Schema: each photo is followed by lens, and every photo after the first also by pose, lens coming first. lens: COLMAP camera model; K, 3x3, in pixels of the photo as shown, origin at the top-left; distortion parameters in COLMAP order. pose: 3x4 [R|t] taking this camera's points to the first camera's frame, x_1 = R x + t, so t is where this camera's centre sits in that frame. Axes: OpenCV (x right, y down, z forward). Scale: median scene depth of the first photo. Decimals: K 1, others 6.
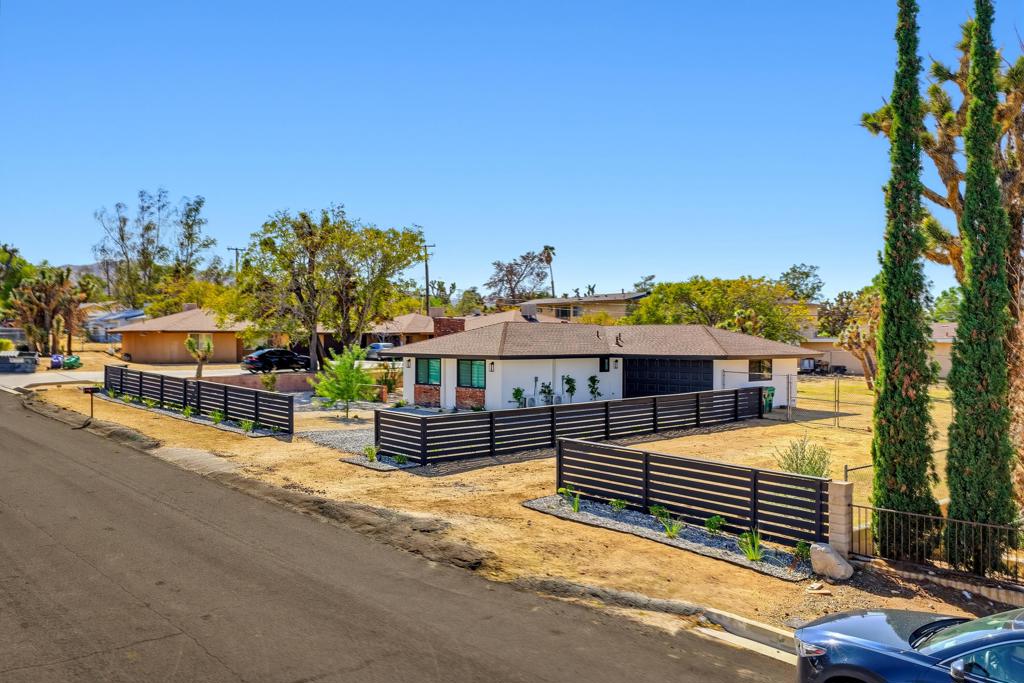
lens RADIAL K [[852.2, 0, 511.5], [0, 852.2, 341.4], [0, 0, 1]] dist [0.013910, 0.001198]
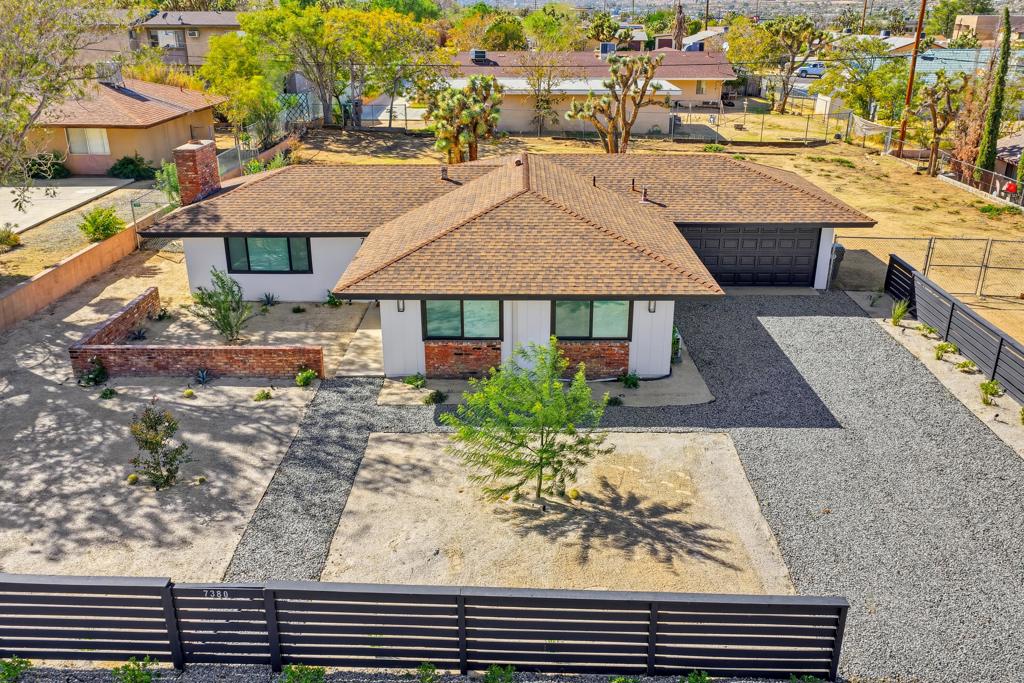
lens RADIAL K [[856.3, 0, 502.8], [0, 856.3, 311.4], [0, 0, 1]] dist [0.004352, 0.010003]
pose [[0.687960, -0.246508, 0.682602, -0.444228], [0.004351, 0.941932, 0.335774, -0.145224], [-0.725736, -0.228029, 0.649084, 0.651057]]
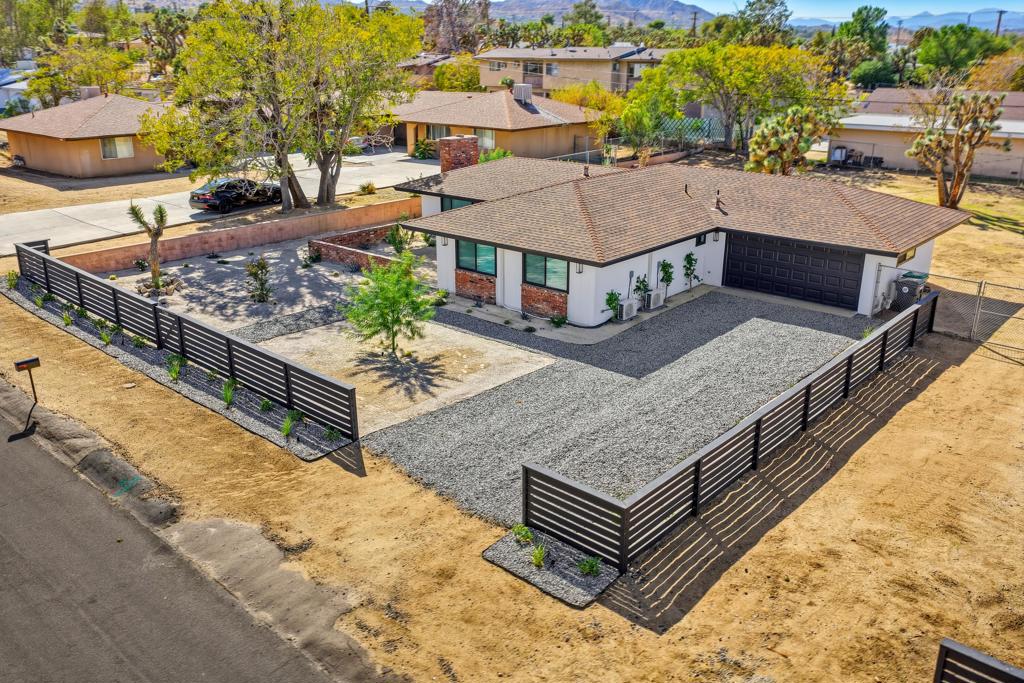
lens RADIAL K [[853.1, 0, 519.3], [0, 853.1, 341.8], [0, 0, 1]] dist [-0.010250, 0.023404]
pose [[0.993421, -0.039686, 0.107422, -0.145506], [0.002496, 0.945310, 0.326162, -0.138600], [-0.114491, -0.323748, 0.939190, 0.271525]]
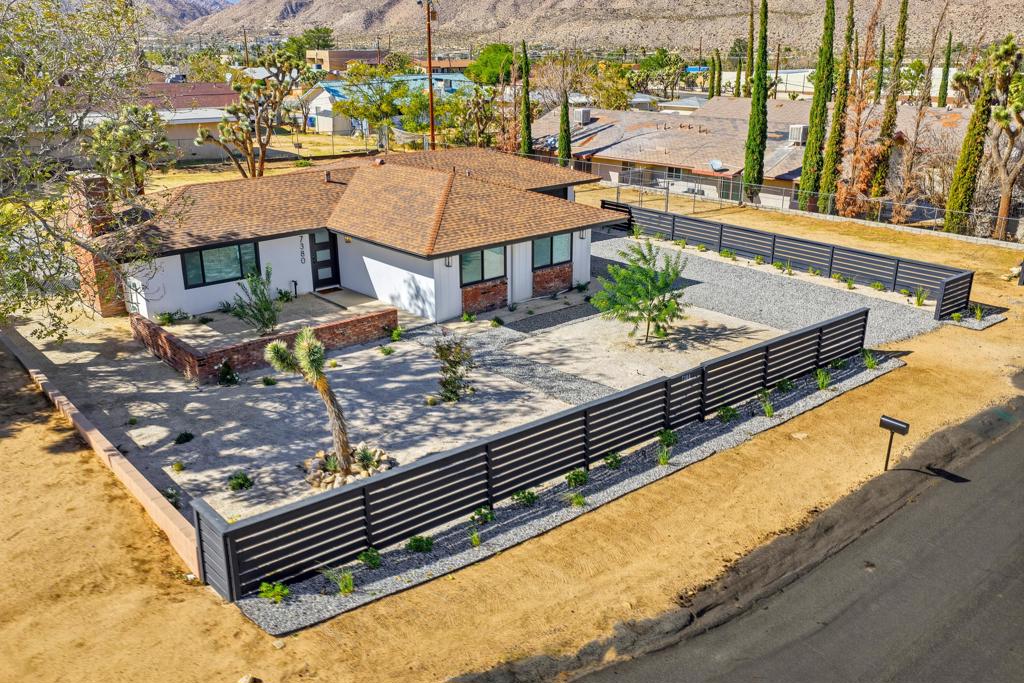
lens RADIAL K [[856.3, 0, 497.5], [0, 856.3, 343.5], [0, 0, 1]] dist [0.004352, 0.010003]
pose [[0.030264, -0.332836, 0.942499, -0.786227], [0.003975, 0.942964, 0.332872, -0.136308], [-0.999534, -0.006327, 0.029861, 0.980037]]
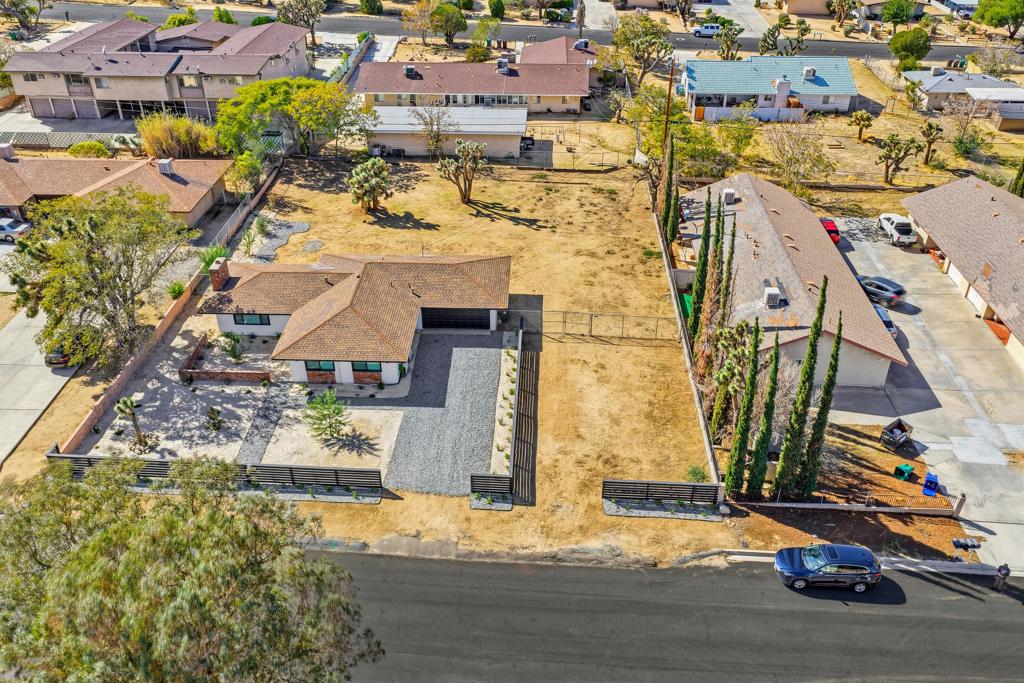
lens RADIAL K [[840.8, 0, 501.9], [0, 840.8, 341.8], [0, 0, 1]] dist [-0.014851, 0.019435]
pose [[0.708326, -0.386804, 0.590472, -0.707606], [0.007278, 0.840456, 0.541831, -0.762437], [-0.705848, -0.379496, 0.598132, -0.042706]]
